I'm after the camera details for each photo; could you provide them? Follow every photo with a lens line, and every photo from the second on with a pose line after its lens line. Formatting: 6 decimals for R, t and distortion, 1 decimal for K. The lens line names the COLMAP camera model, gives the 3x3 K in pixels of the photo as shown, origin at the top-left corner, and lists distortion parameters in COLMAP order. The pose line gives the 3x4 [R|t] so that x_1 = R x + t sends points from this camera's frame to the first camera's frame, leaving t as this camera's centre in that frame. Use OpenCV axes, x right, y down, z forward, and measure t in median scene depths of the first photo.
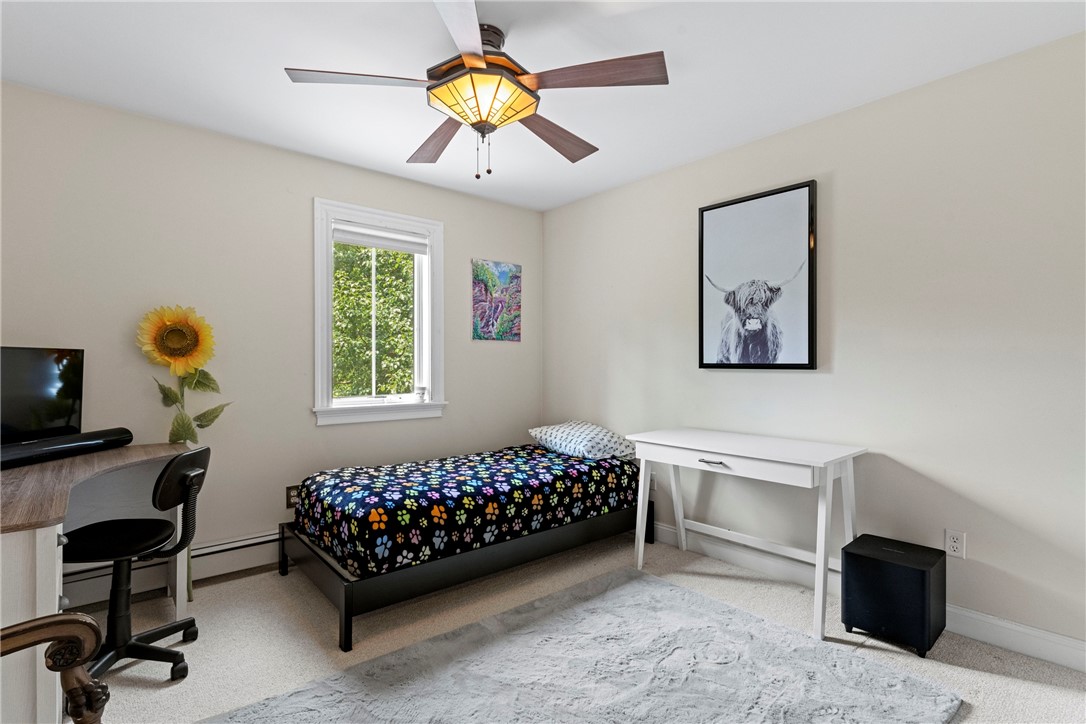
lens RADIAL K [[532.2, 0, 539.1], [0, 532.2, 363.8], [0, 0, 1]] dist [-0.000402, -0.000048]
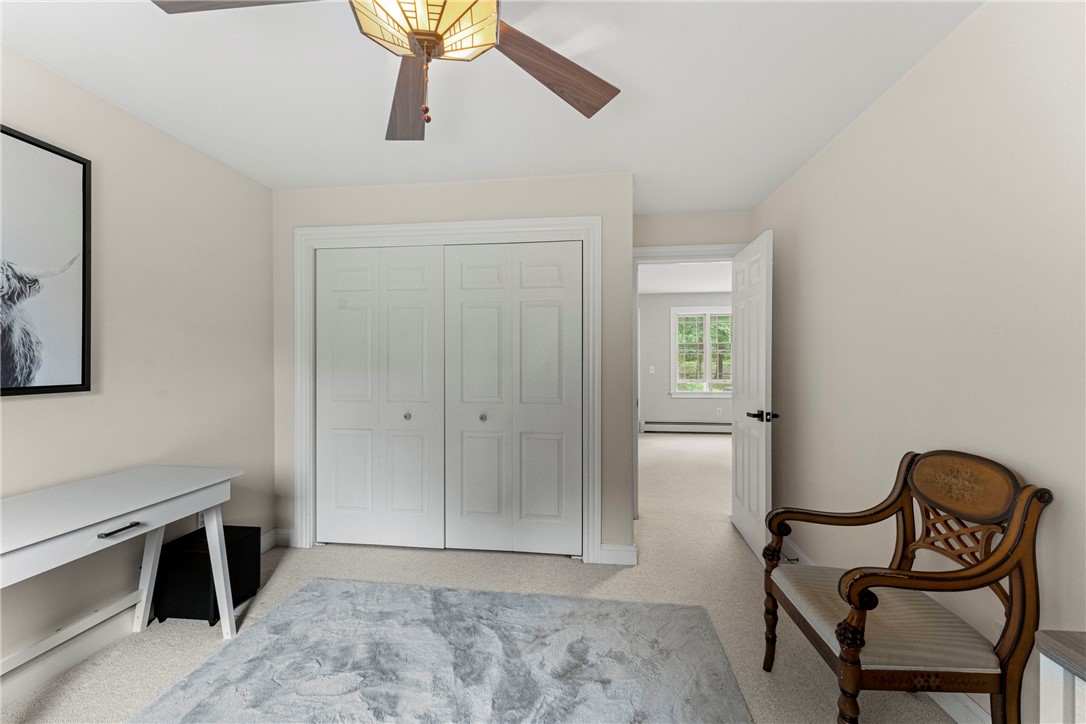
lens RADIAL K [[433.3, 0, 540.2], [0, 433.3, 361.8], [0, 0, 1]] dist [-0.002782, -0.000196]
pose [[-0.676959, 0.001071, 0.736020, -0.422806], [0.002840, 0.999995, 0.001158, -0.031313], [-0.736015, 0.002875, -0.676959, 0.888213]]
